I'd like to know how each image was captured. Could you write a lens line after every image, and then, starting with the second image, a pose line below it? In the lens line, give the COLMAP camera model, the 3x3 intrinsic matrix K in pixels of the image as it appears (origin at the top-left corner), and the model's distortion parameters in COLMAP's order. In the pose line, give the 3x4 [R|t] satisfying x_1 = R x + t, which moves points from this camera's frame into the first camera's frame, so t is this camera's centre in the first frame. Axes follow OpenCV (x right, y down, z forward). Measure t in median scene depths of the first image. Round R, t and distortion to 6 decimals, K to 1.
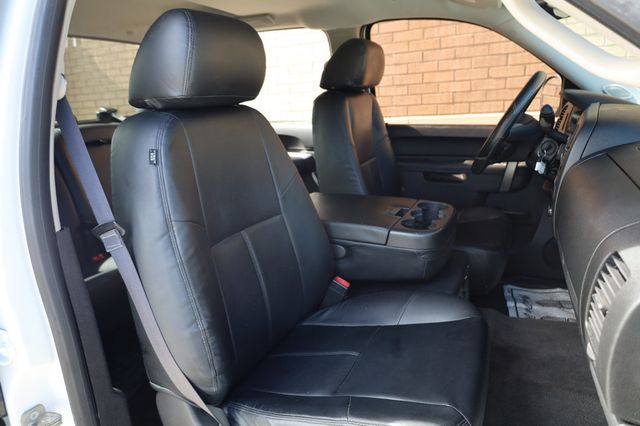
lens RADIAL K [[439.3, 0, 320.0], [0, 439.3, 213.0], [0, 0, 1]] dist [-0.007142, -0.001441]
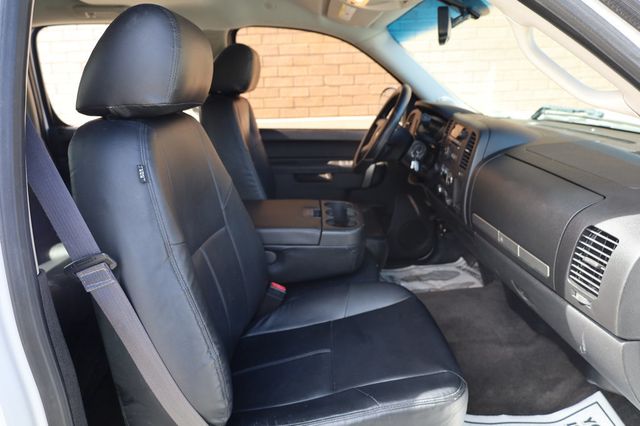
lens RADIAL K [[439.3, 0, 320.0], [0, 439.3, 213.0], [0, 0, 1]] dist [-0.007142, -0.001441]
pose [[0.893705, -0.087712, 0.439997, -0.285435], [0.088061, 0.995921, 0.019667, -0.022953], [-0.439927, 0.021170, 0.897784, 0.044295]]
